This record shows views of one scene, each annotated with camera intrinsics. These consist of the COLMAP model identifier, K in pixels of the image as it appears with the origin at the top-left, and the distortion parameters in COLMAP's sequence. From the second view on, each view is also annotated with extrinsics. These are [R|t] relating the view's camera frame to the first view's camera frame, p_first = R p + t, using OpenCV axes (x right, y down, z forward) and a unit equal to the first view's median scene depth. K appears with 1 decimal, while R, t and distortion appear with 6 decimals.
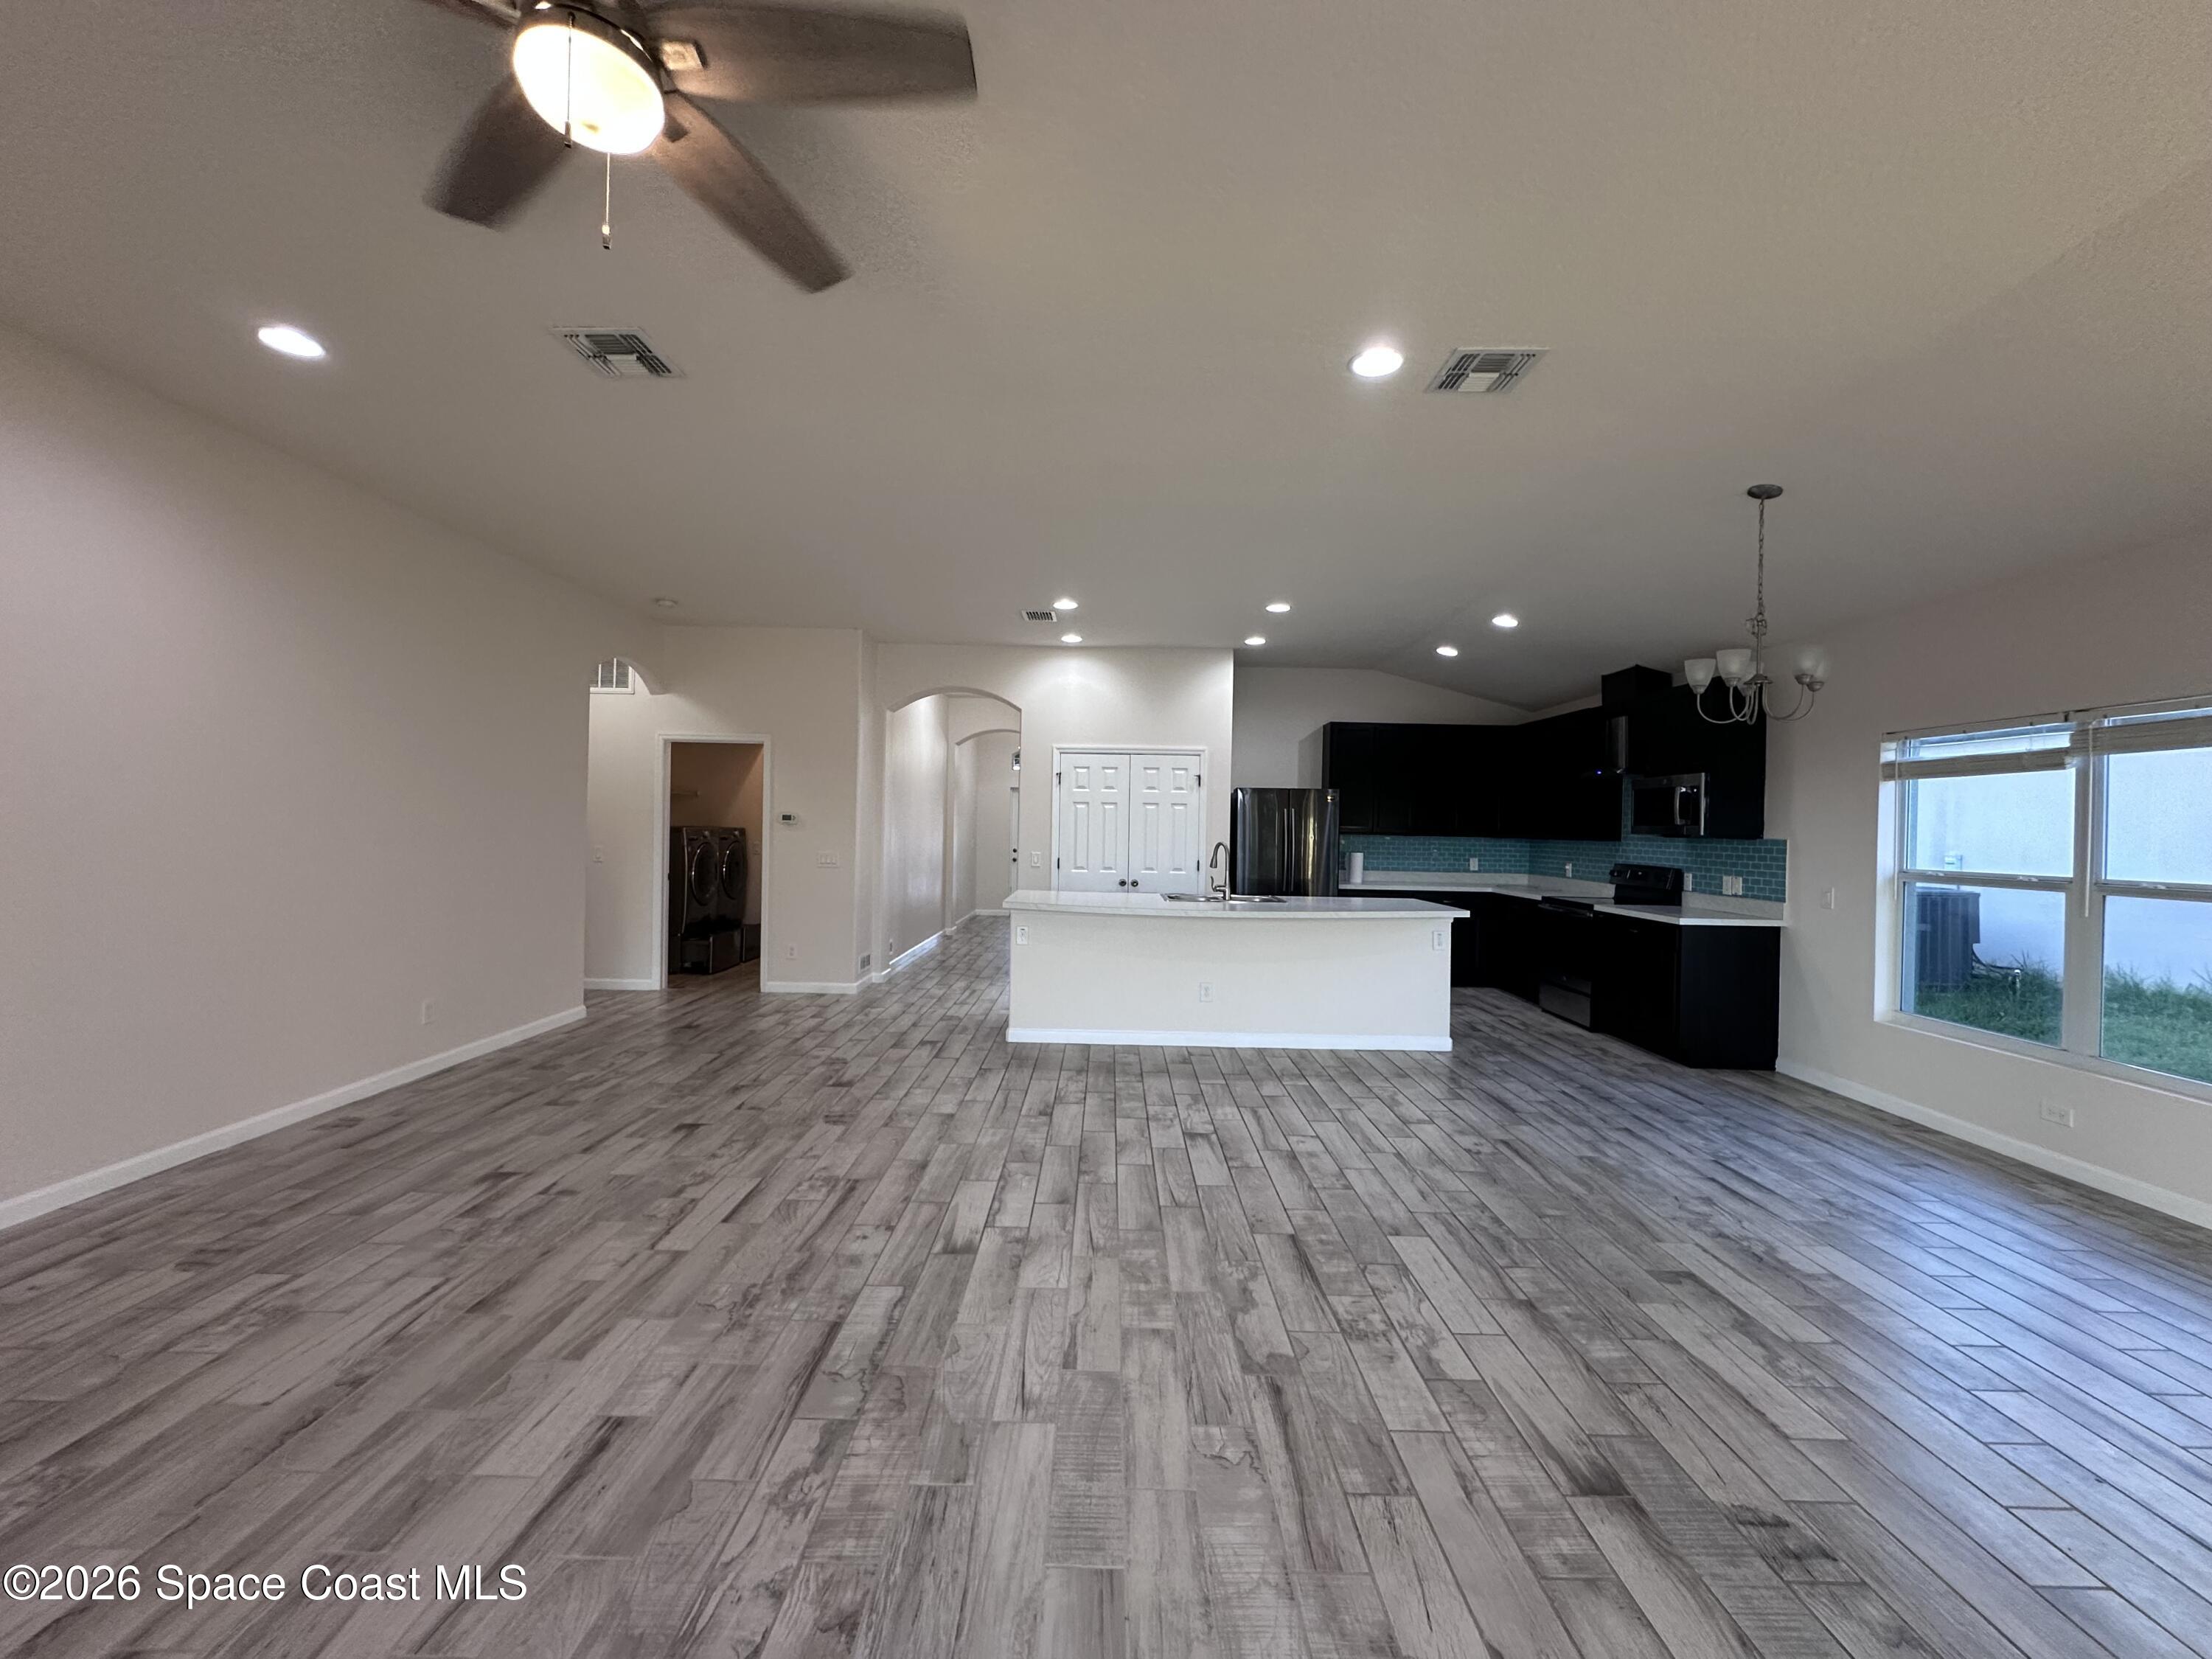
lens RADIAL K [[883.0, 0, 1105.3], [0, 883.0, 827.6], [0, 0, 1]] dist [-0.005170, 0.001142]
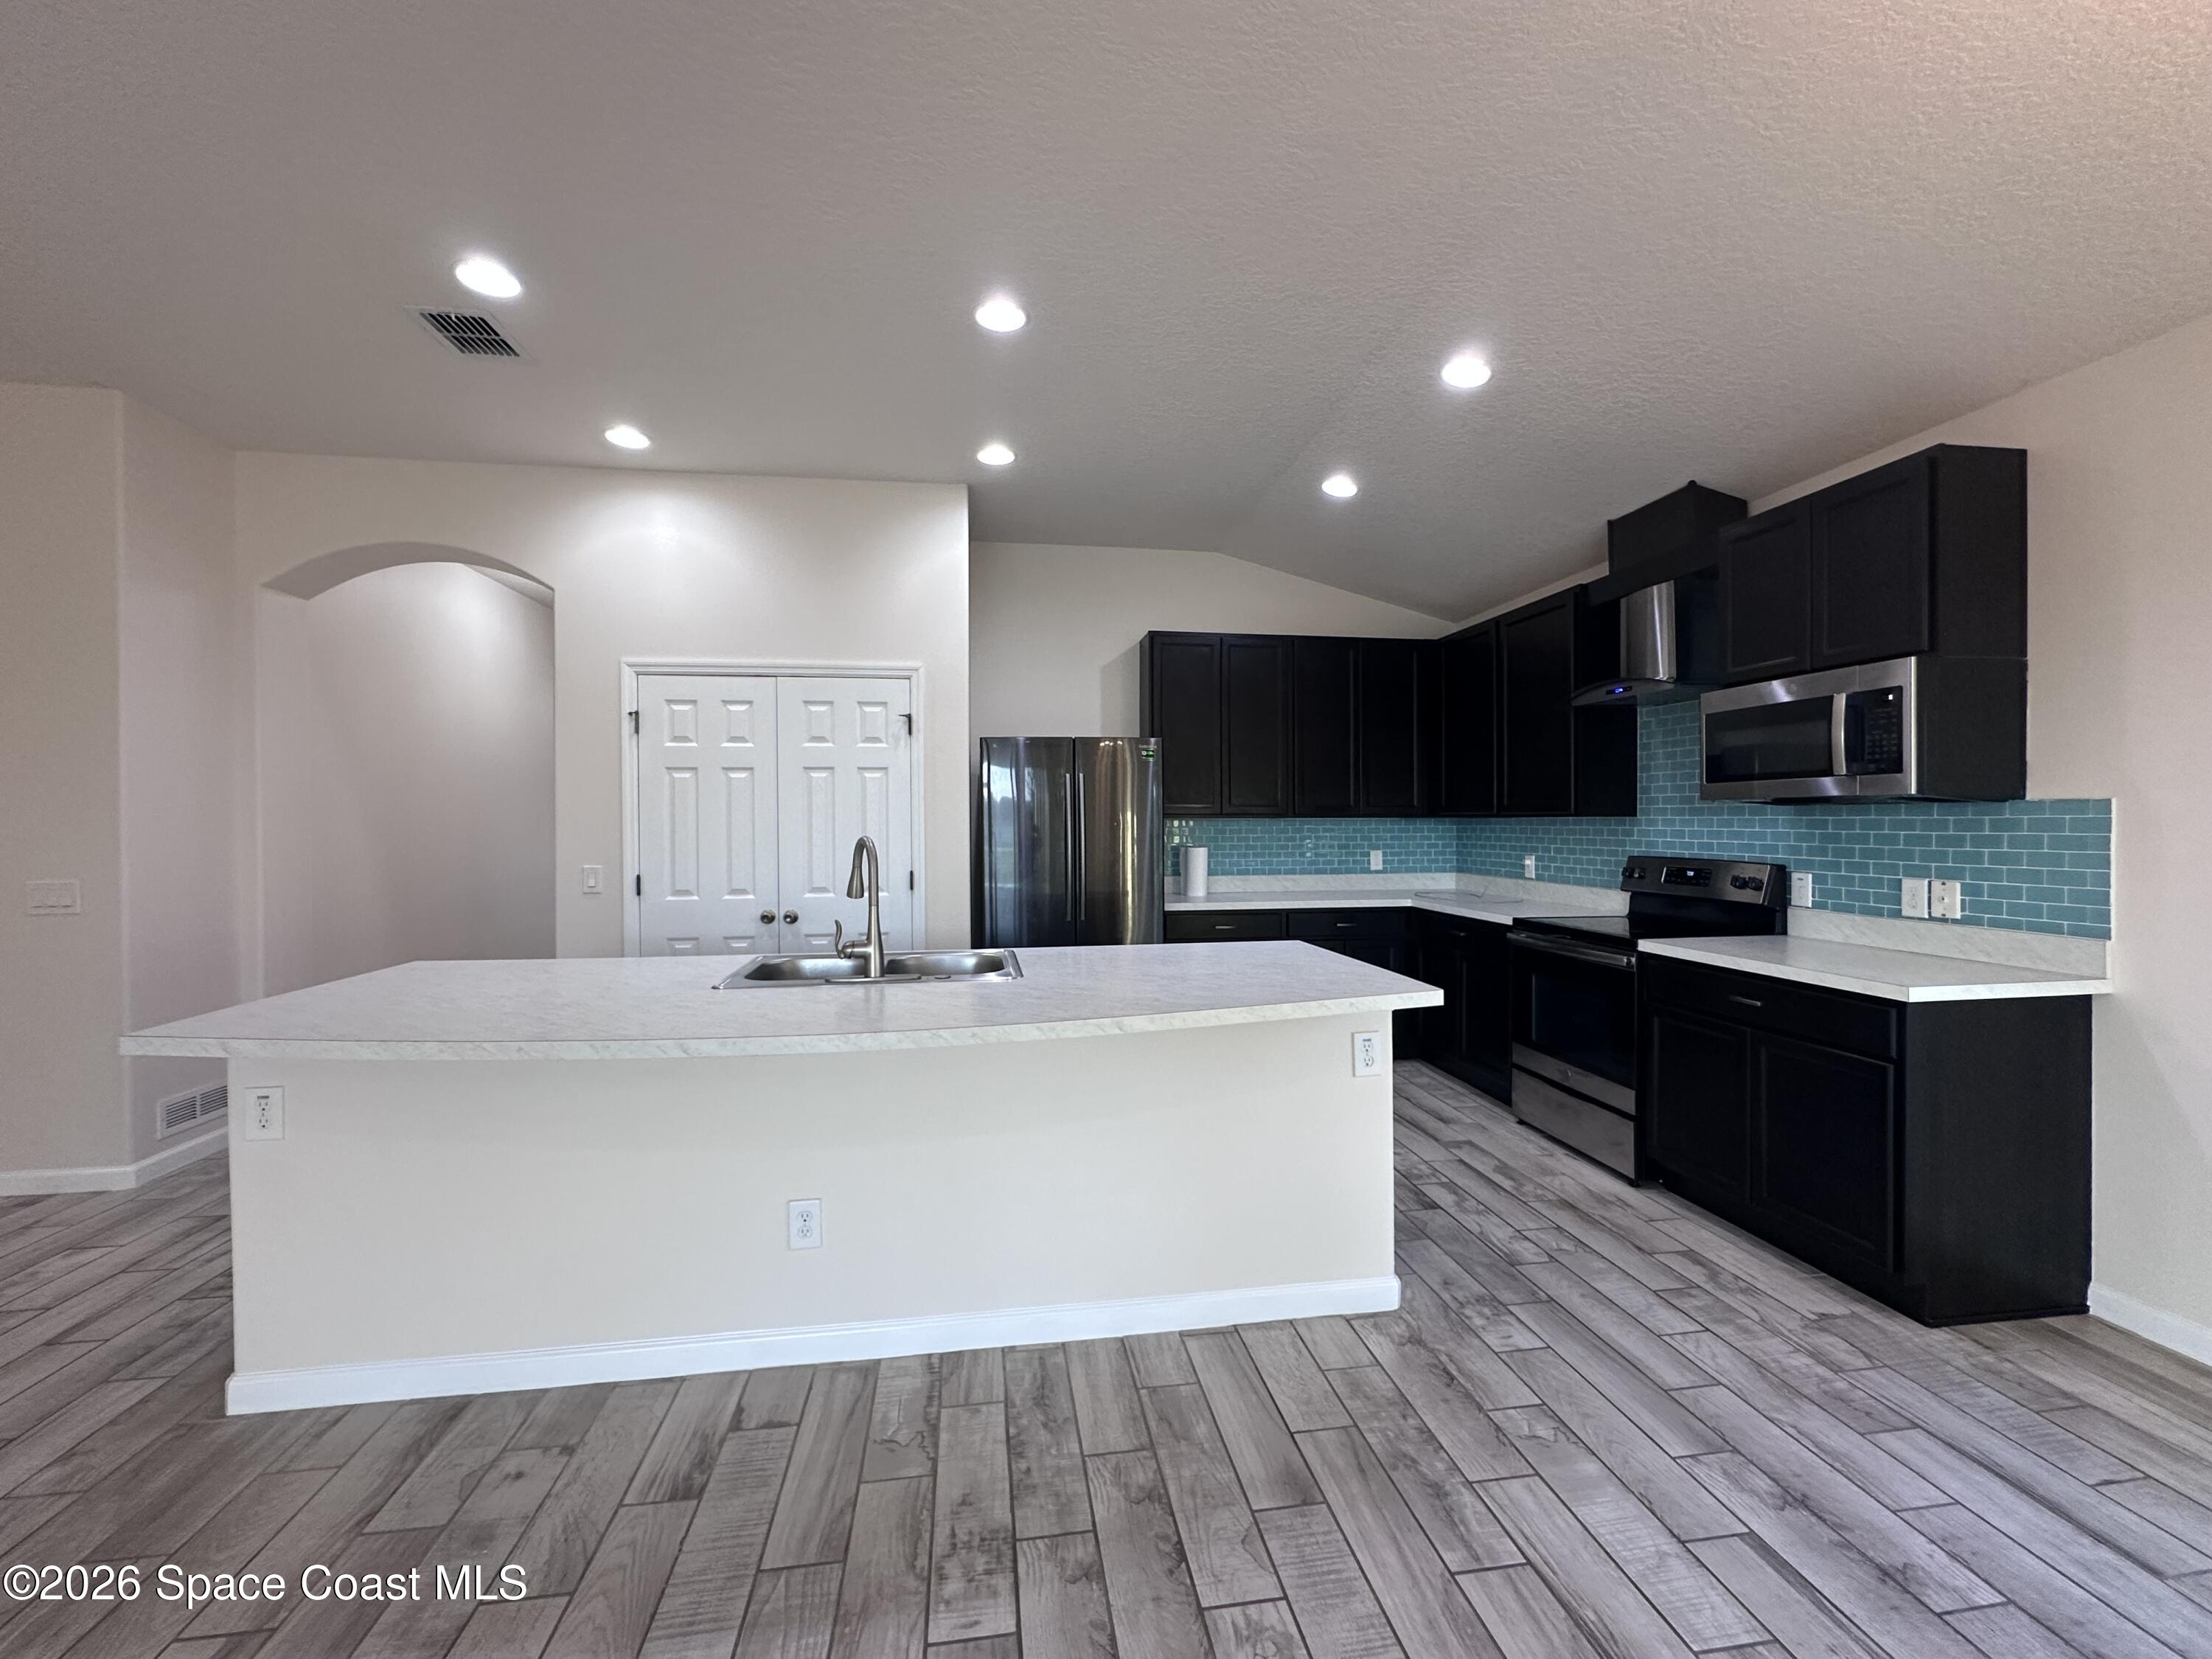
lens RADIAL K [[885.4, 0, 1106.0], [0, 885.4, 829.5], [0, 0, 1]] dist [-0.003589, 0.000082]
pose [[0.987944, -0.025311, 0.152732, 0.202494], [0.023958, 0.999656, 0.010695, 0.012313], [-0.152950, -0.006907, 0.988210, 0.632809]]
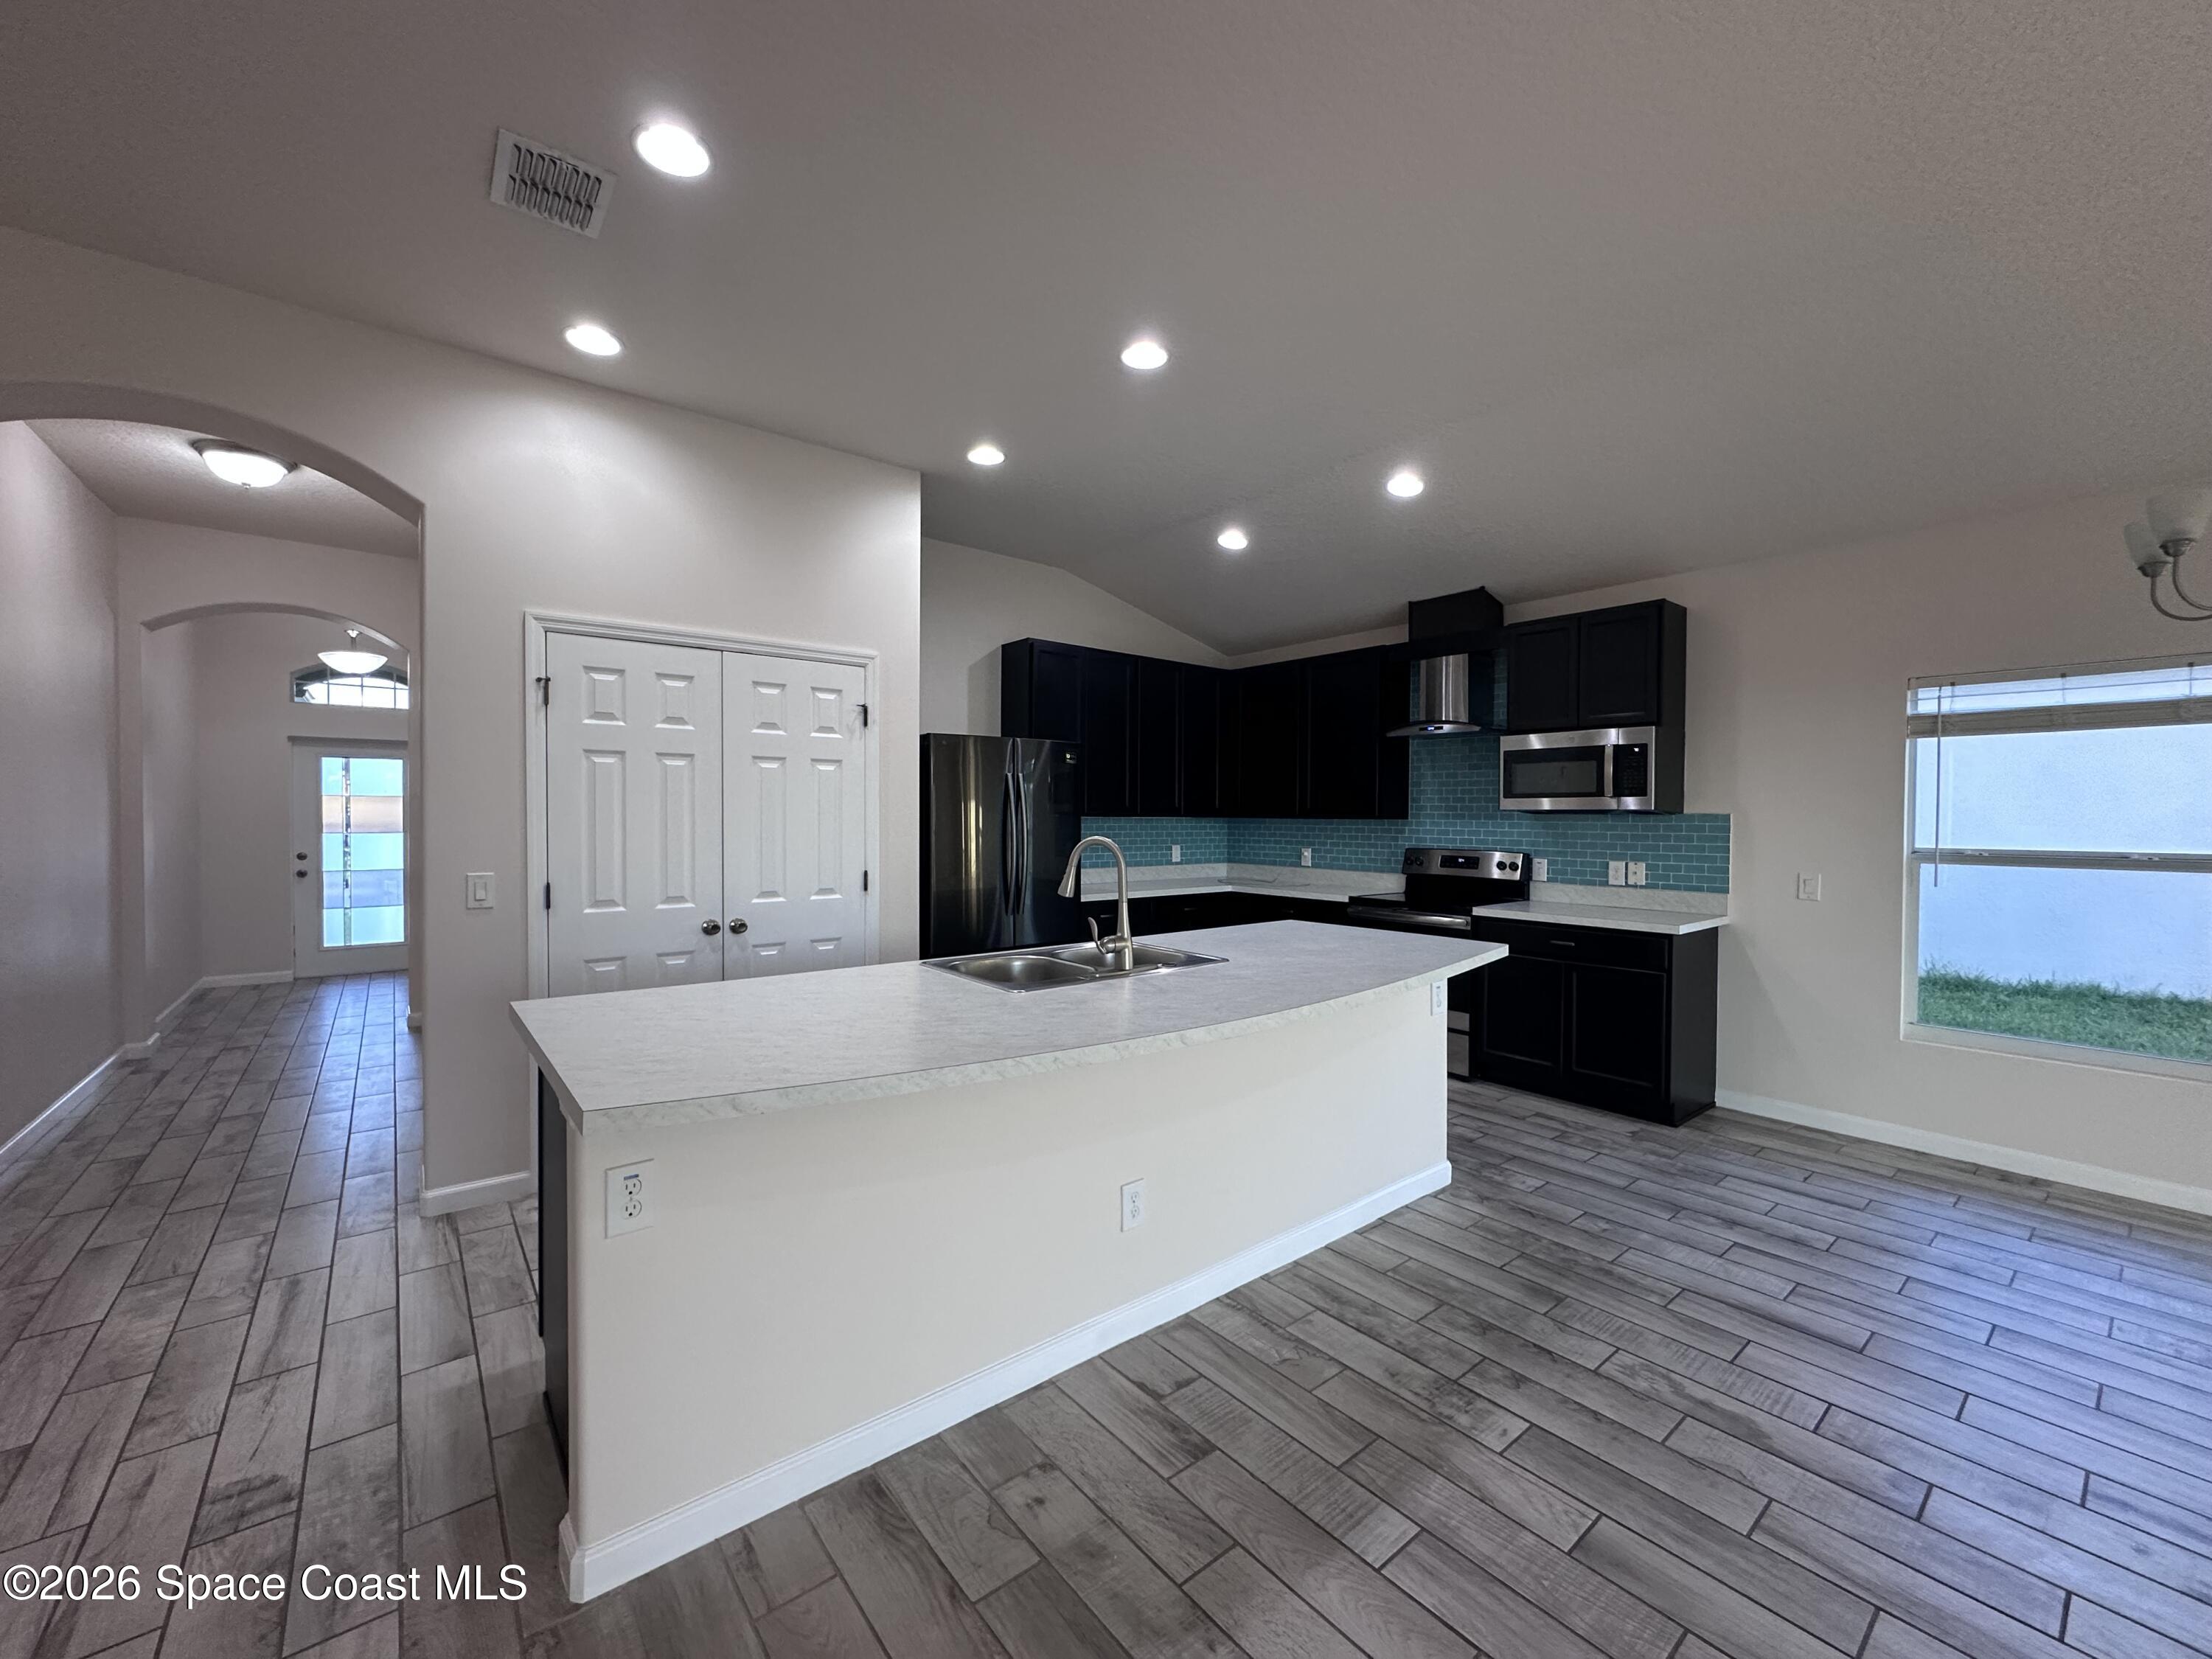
lens RADIAL K [[883.0, 0, 1105.3], [0, 883.0, 827.6], [0, 0, 1]] dist [-0.005170, 0.001142]
pose [[0.775225, -0.023551, 0.631246, -0.159674], [0.009660, 0.999630, 0.025431, 0.000268], [-0.631611, -0.013617, 0.775166, 0.735285]]
